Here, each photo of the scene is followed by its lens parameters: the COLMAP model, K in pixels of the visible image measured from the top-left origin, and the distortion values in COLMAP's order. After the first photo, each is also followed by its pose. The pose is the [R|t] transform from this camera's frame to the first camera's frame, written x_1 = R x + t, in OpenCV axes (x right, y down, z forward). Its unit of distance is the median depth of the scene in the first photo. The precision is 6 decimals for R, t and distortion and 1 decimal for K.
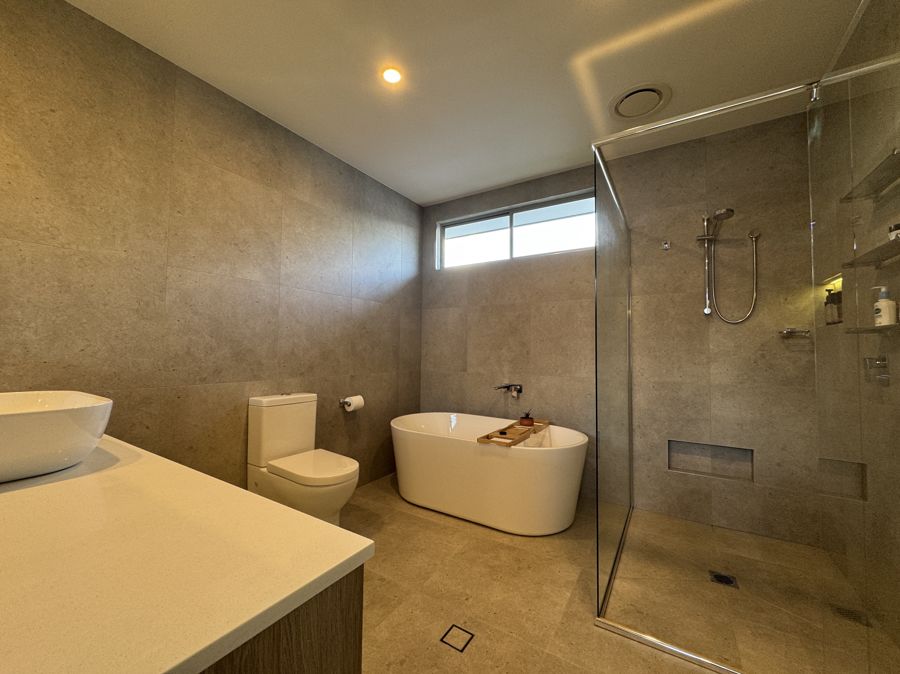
lens RADIAL K [[359.1, 0, 449.3], [0, 359.1, 336.4], [0, 0, 1]] dist [-0.001767, -0.000385]
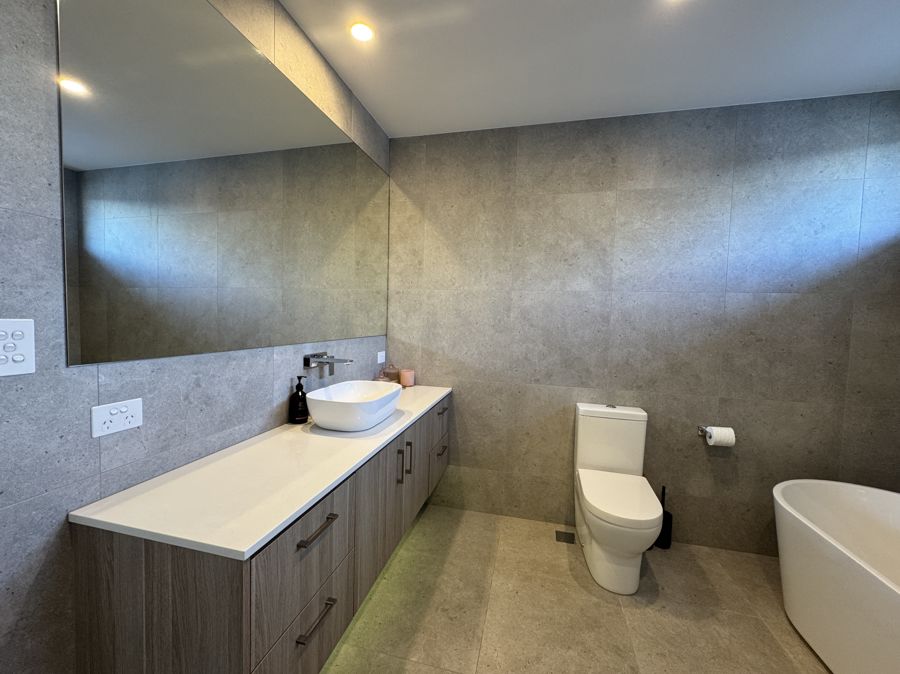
lens RADIAL K [[359.1, 0, 449.3], [0, 359.1, 336.4], [0, 0, 1]] dist [-0.001767, -0.000385]
pose [[0.320649, 0.044646, -0.946145, 0.302913], [0.012494, 0.998602, 0.051356, -0.079834], [0.947116, -0.028288, 0.319643, 0.292205]]
